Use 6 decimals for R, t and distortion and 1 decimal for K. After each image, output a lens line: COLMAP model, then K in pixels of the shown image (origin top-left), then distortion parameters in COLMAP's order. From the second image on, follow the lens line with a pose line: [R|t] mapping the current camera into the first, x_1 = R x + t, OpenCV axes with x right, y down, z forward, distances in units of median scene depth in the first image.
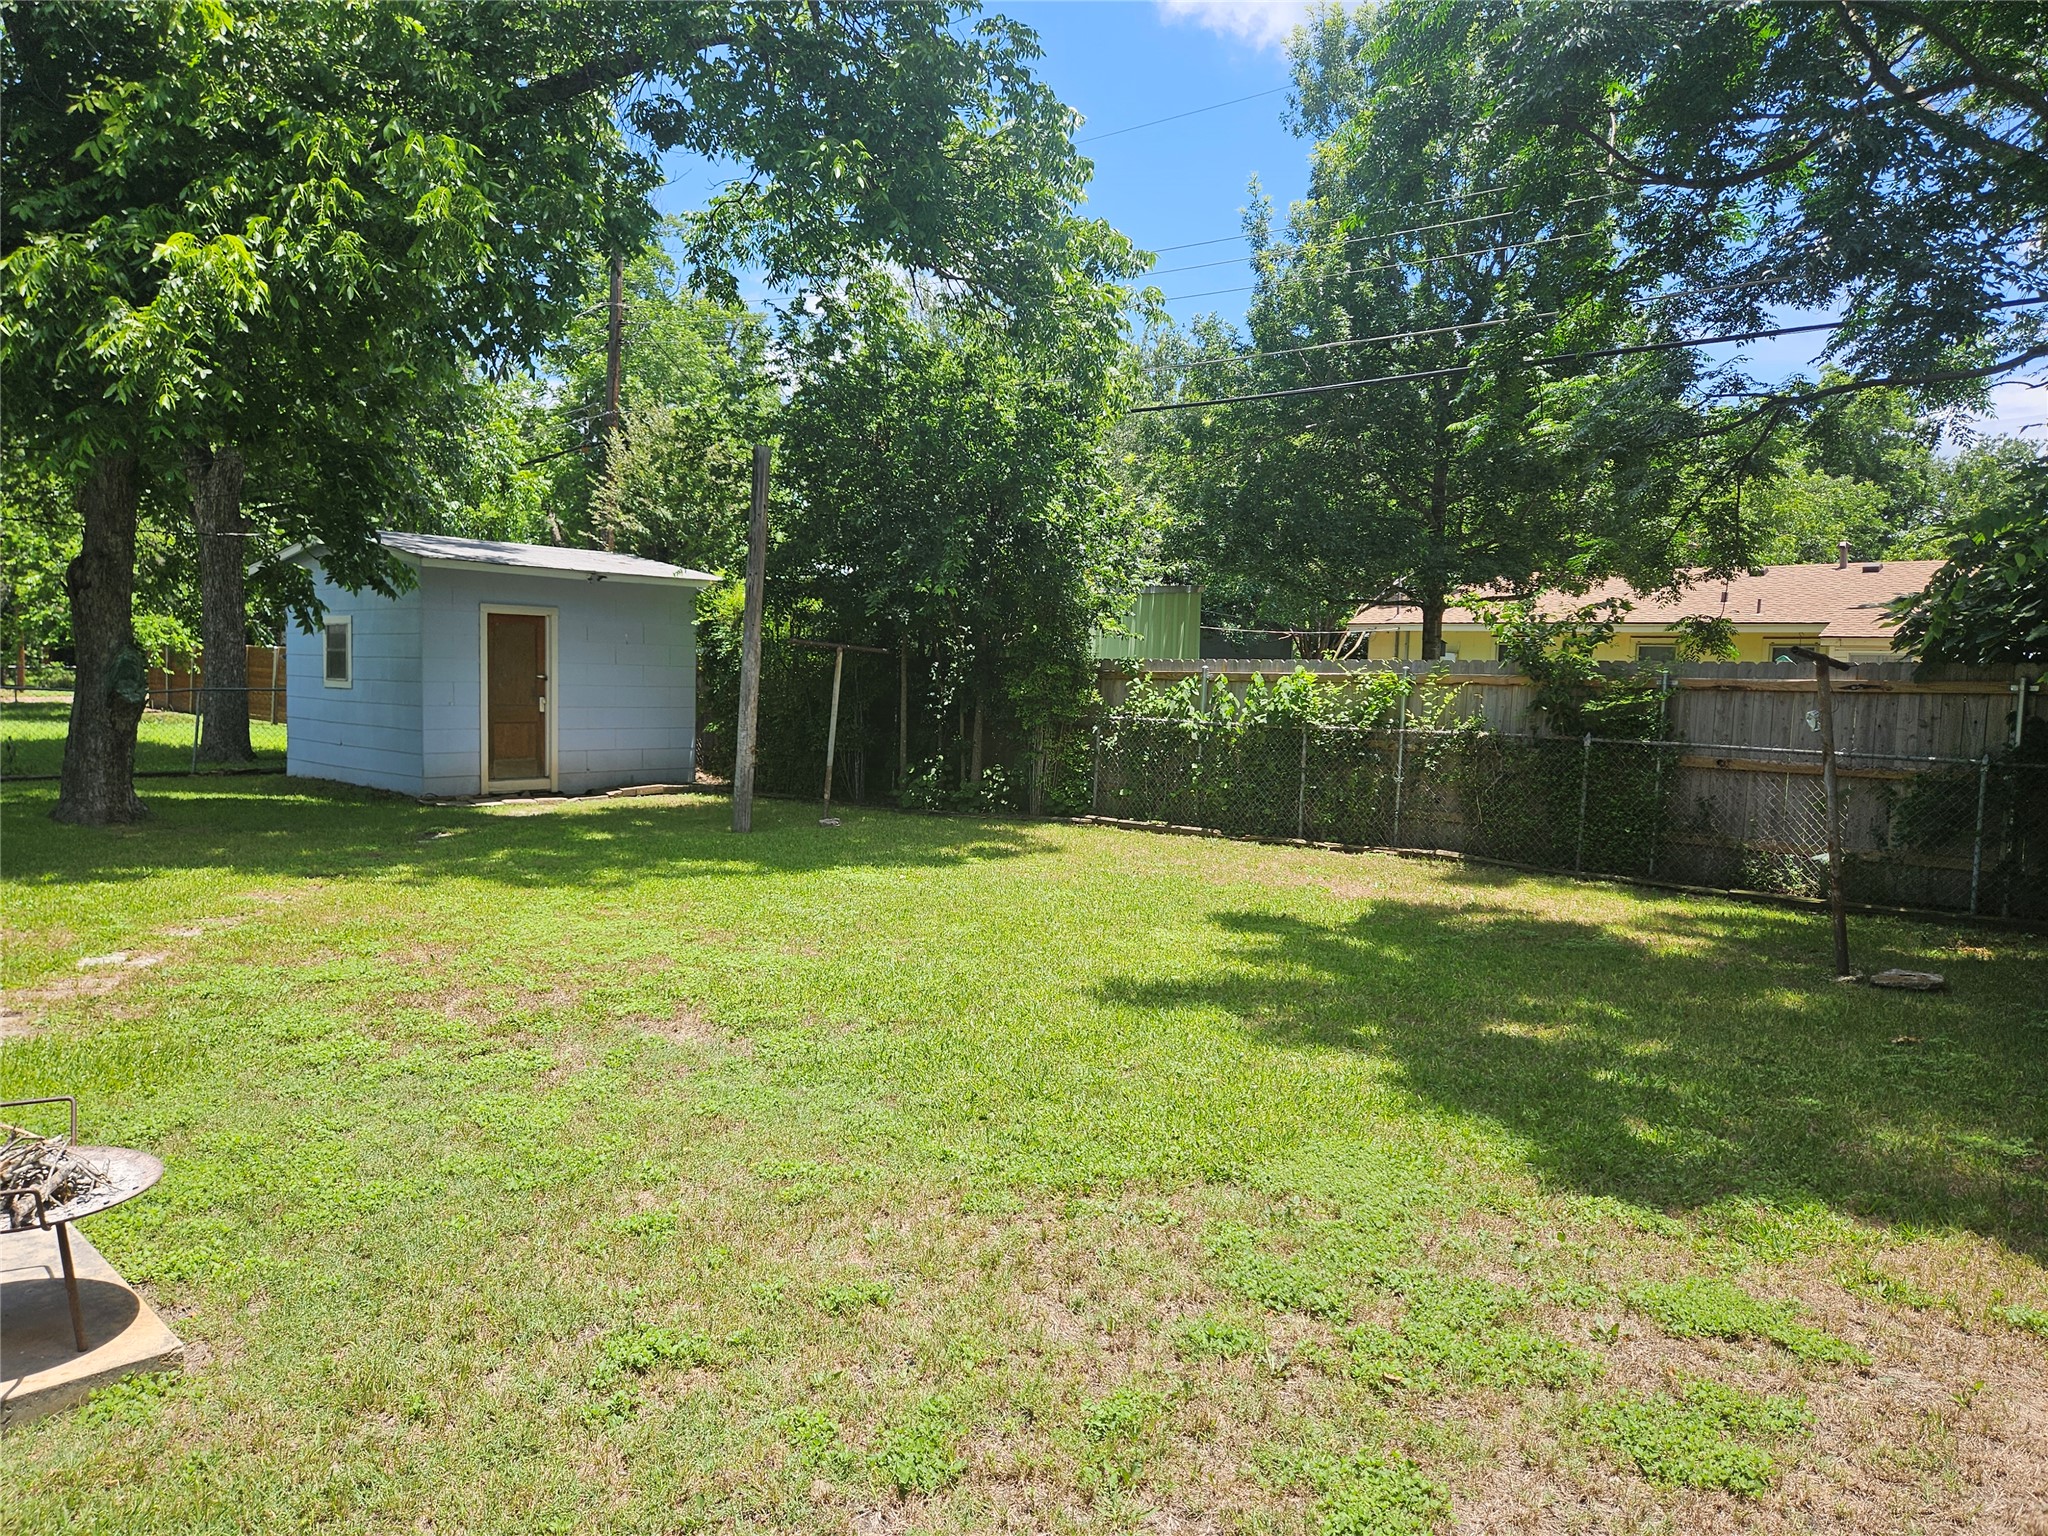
lens RADIAL K [[1367.7, 0, 1035.1], [0, 1367.7, 760.5], [0, 0, 1]] dist [0.060191, -0.038453]
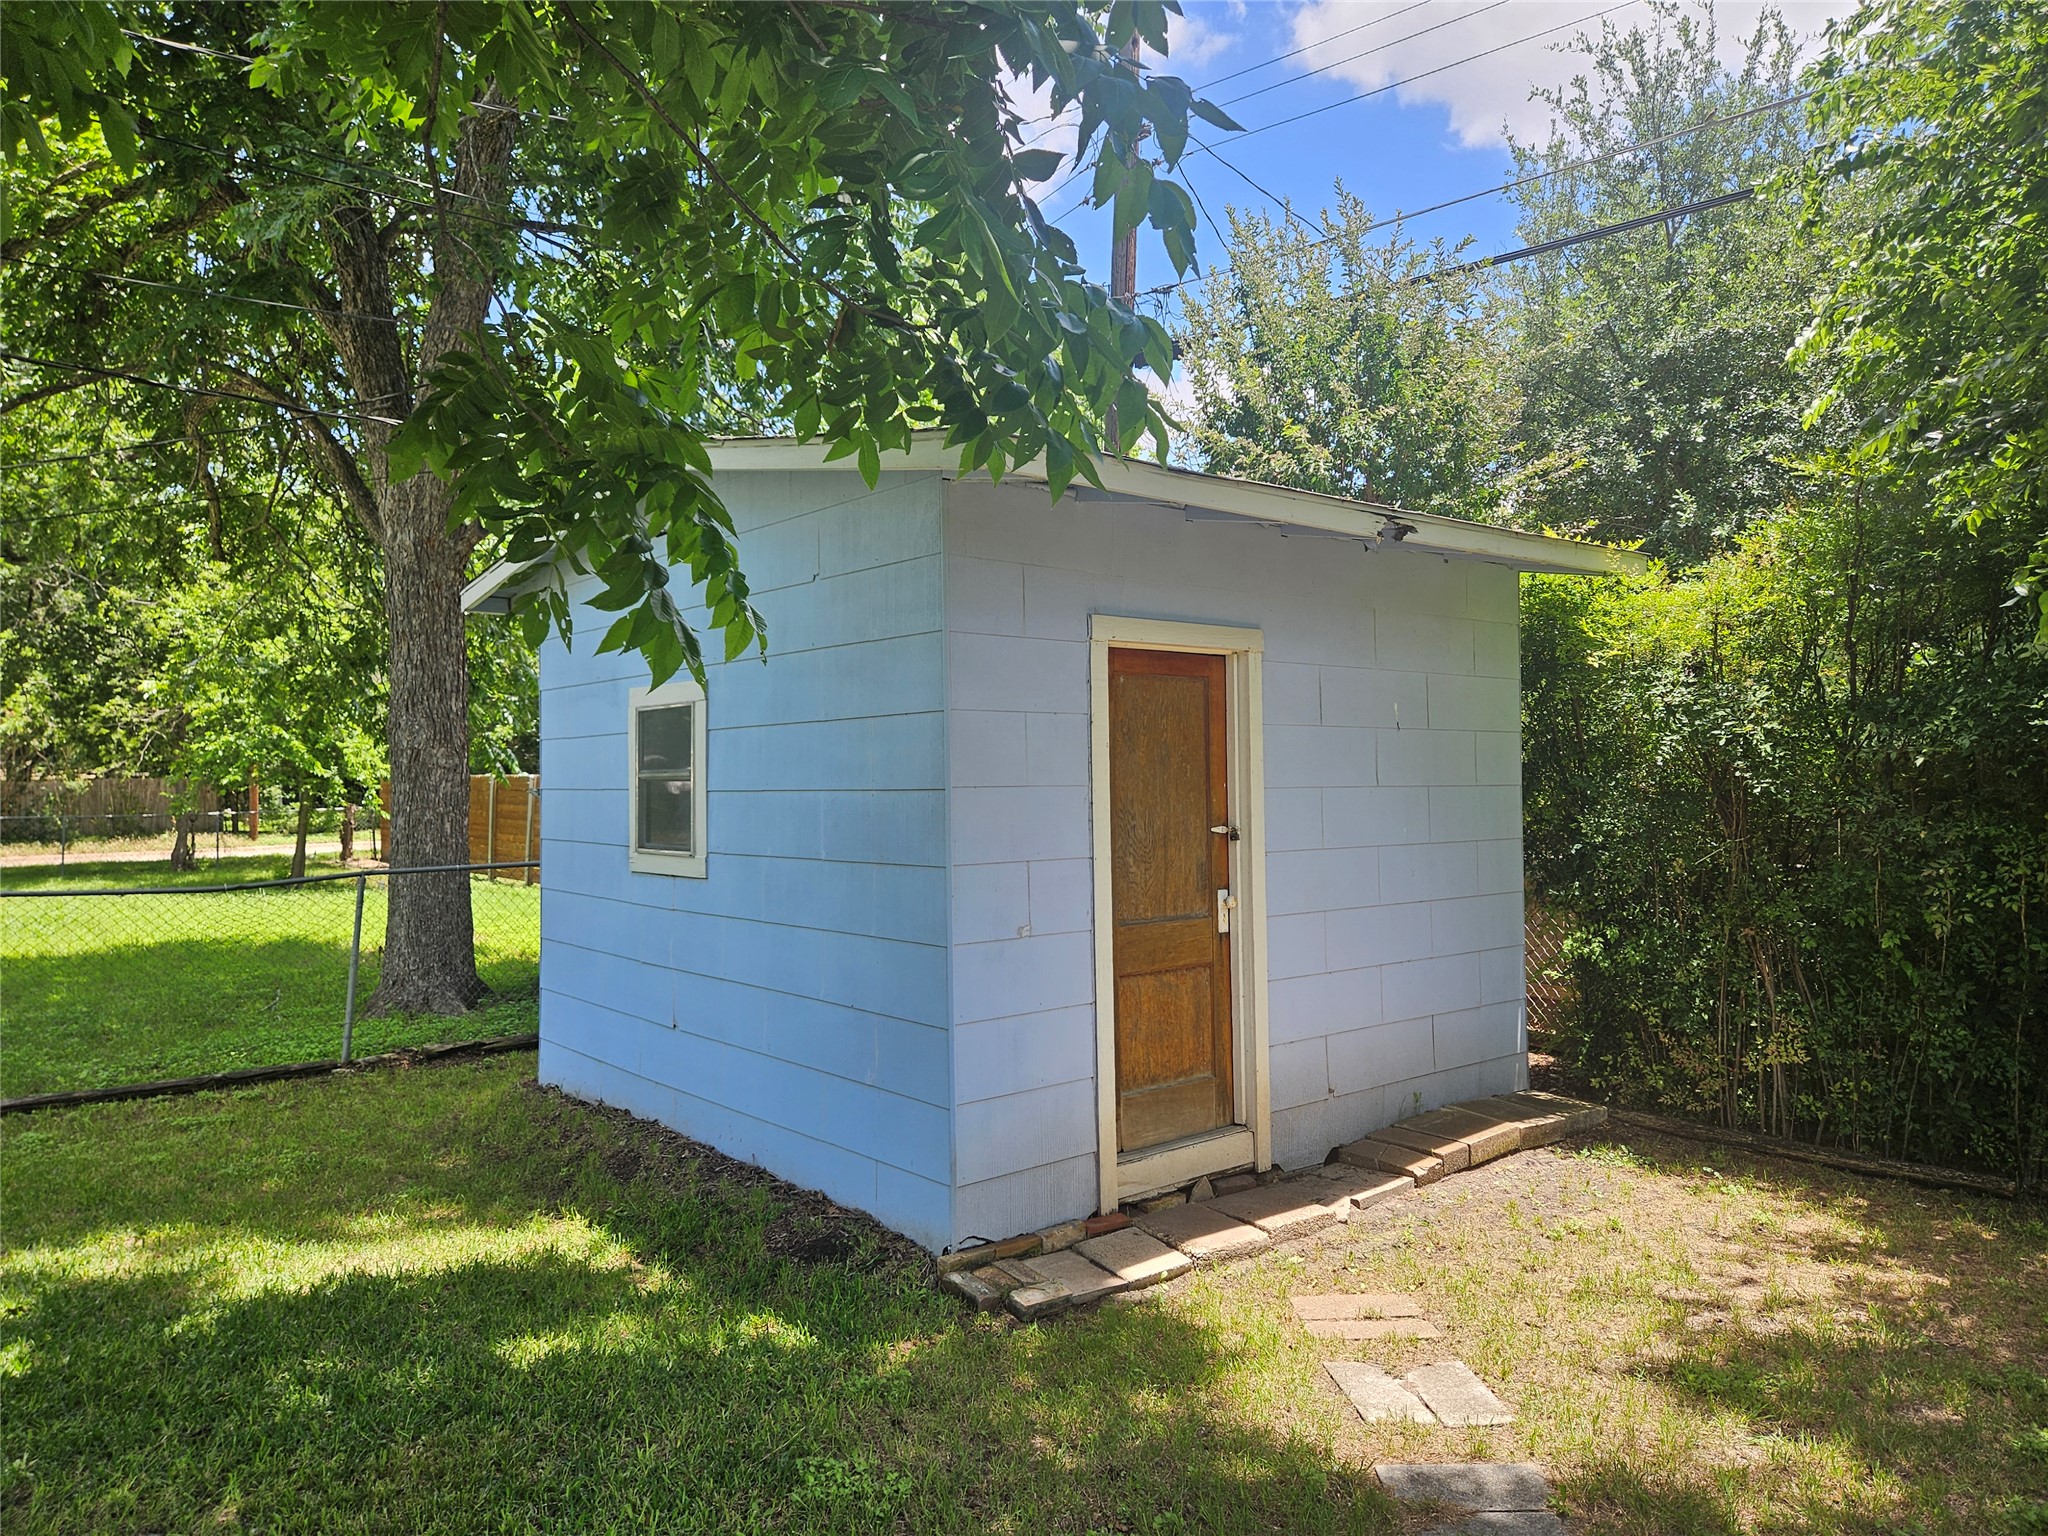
lens RADIAL K [[1367.7, 0, 1035.1], [0, 1367.7, 760.5], [0, 0, 1]] dist [0.060191, -0.038453]
pose [[0.989069, -0.036278, -0.142922, -0.353953], [0.025308, 0.996645, -0.077840, -0.052442], [0.145267, 0.073372, 0.986668, 0.651799]]
